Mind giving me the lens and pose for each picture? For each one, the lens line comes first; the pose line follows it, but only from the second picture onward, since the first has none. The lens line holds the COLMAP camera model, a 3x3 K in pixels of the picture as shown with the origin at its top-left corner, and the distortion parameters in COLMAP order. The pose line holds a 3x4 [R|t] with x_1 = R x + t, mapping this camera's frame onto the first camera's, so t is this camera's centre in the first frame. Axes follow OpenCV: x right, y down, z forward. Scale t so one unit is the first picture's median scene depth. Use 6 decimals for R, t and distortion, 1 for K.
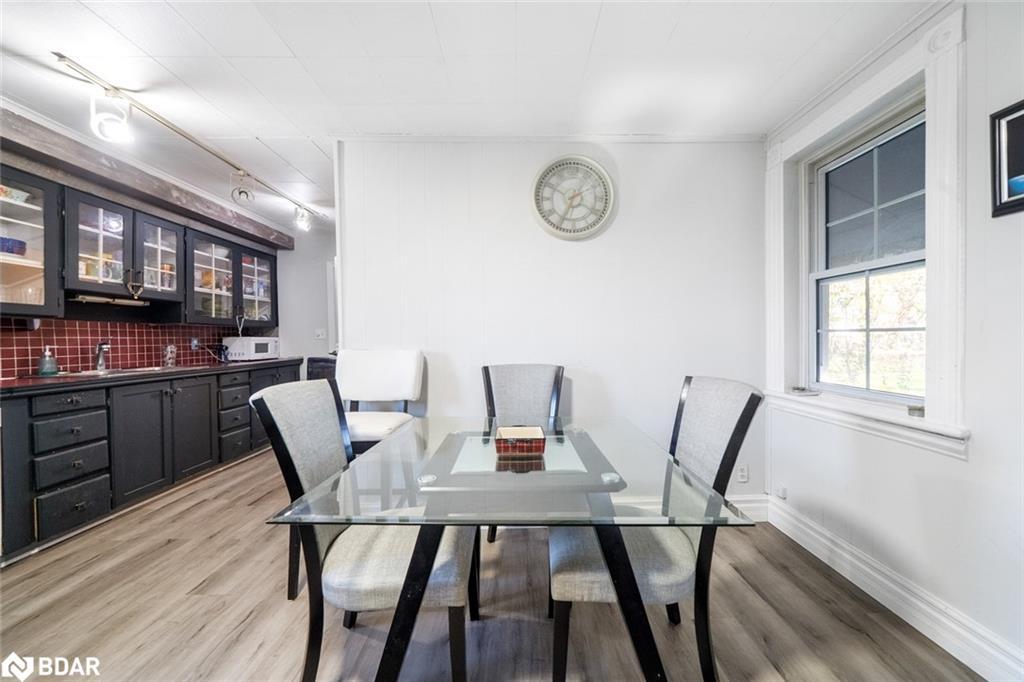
lens RADIAL K [[362.3, 0, 535.3], [0, 362.3, 343.6], [0, 0, 1]] dist [-0.006818, 0.000038]
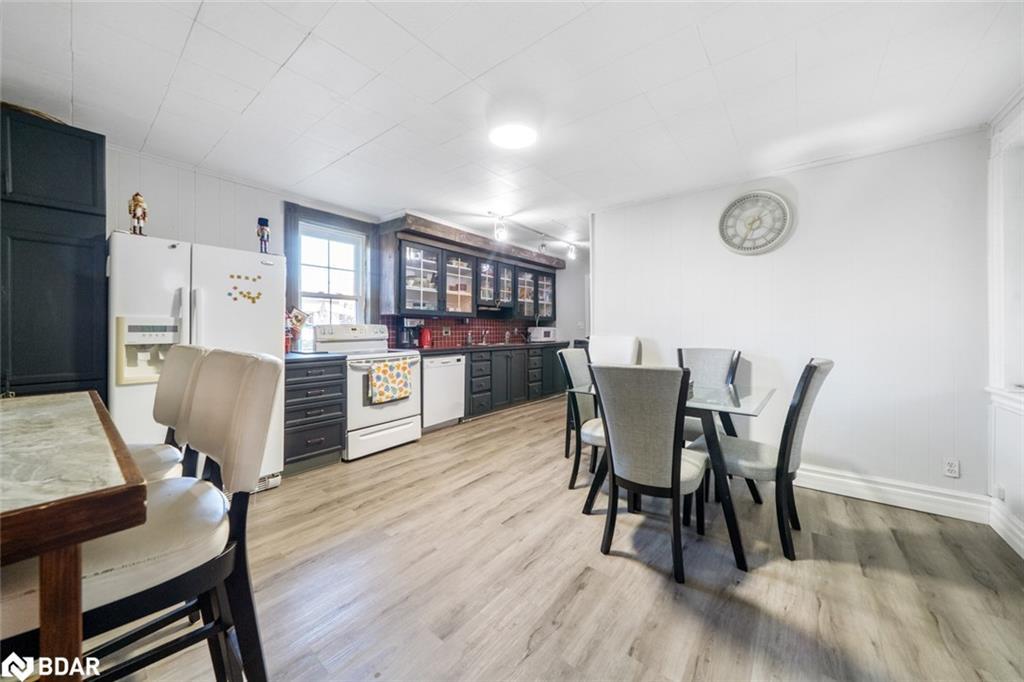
lens RADIAL K [[361.9, 0, 514.3], [0, 361.9, 327.5], [0, 0, 1]] dist [0.000299, 0.000027]
pose [[0.756839, 0.007165, -0.653563, 0.276888], [-0.018791, 0.999765, -0.010800, 0.004670], [0.653332, 0.020455, 0.756795, -0.487686]]
